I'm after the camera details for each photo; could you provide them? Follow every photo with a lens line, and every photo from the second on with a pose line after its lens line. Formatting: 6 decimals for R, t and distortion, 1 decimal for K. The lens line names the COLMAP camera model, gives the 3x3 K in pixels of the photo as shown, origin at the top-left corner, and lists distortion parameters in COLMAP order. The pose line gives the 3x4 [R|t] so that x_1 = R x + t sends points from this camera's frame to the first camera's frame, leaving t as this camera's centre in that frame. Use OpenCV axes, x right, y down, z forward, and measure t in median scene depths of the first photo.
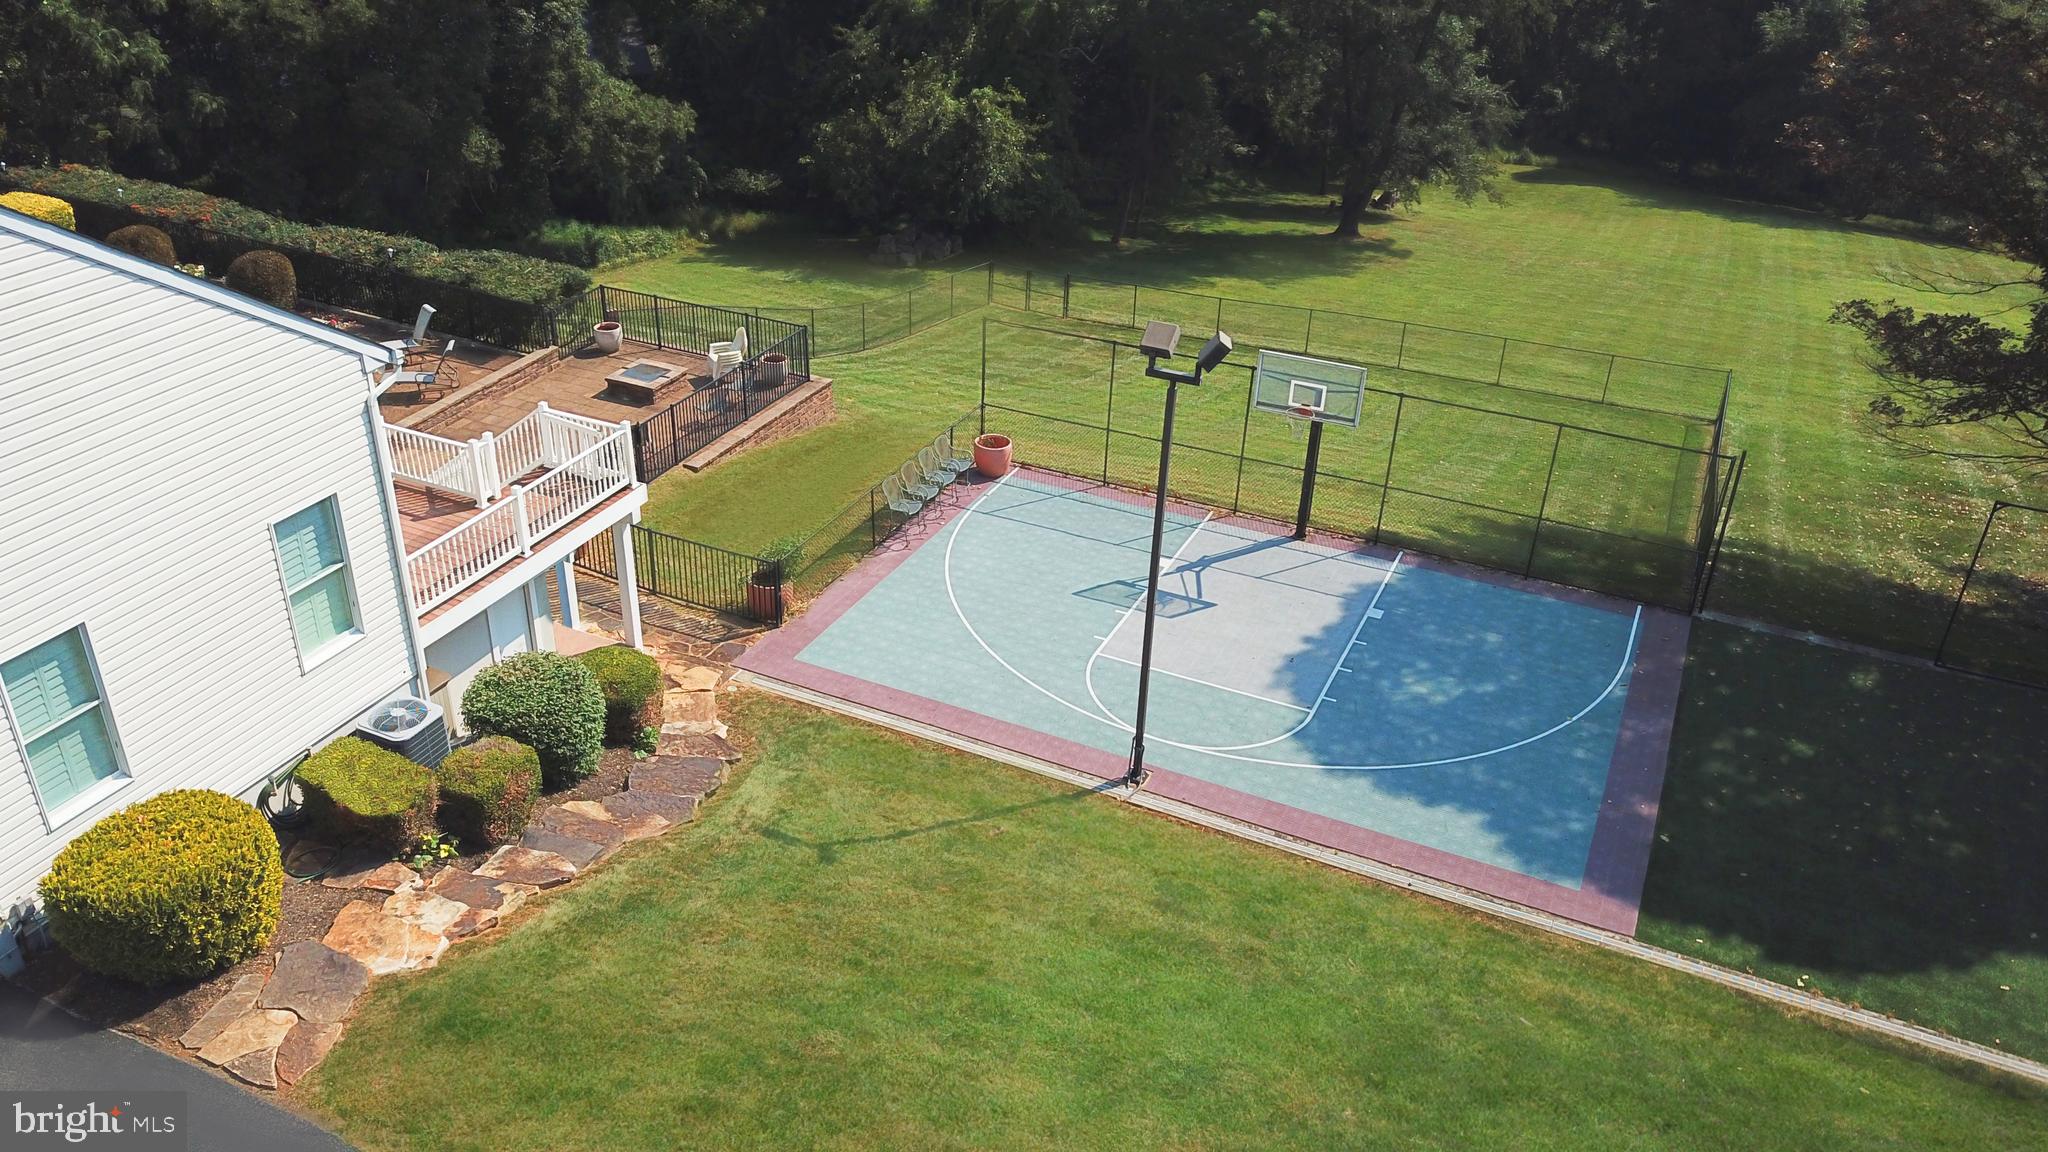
lens RADIAL K [[1557.4, 0, 1024.0], [0, 1557.4, 576.0], [0, 0, 1]] dist [0.002666, -0.000299]
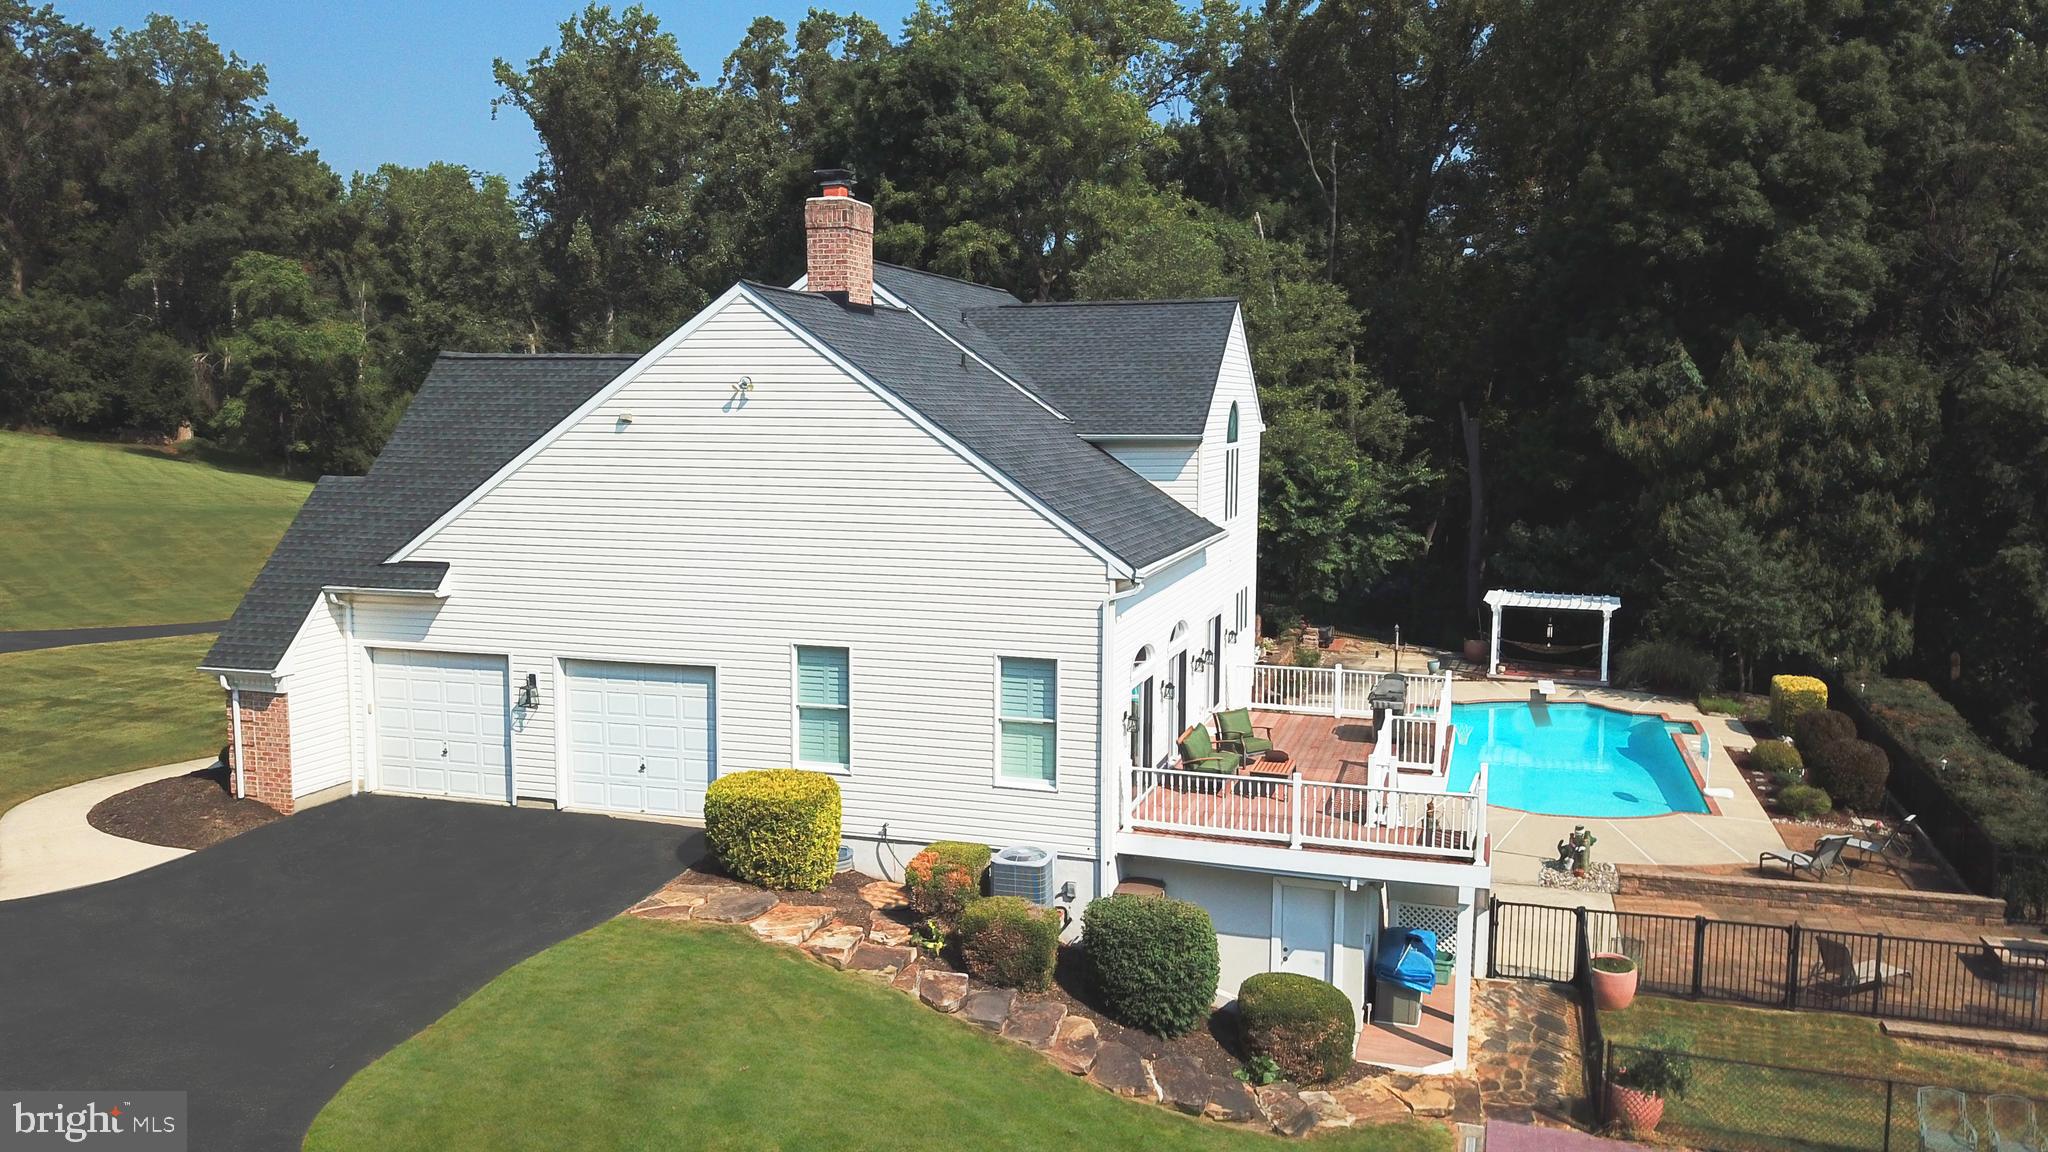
lens RADIAL K [[1557.4, 0, 1024.0], [0, 1557.4, 576.0], [0, 0, 1]] dist [0.002666, -0.000299]
pose [[0.149745, 0.106211, -0.983003, 0.741185], [-0.494485, 0.868988, 0.018565, -0.116817], [0.856190, 0.483301, 0.182646, 0.687961]]
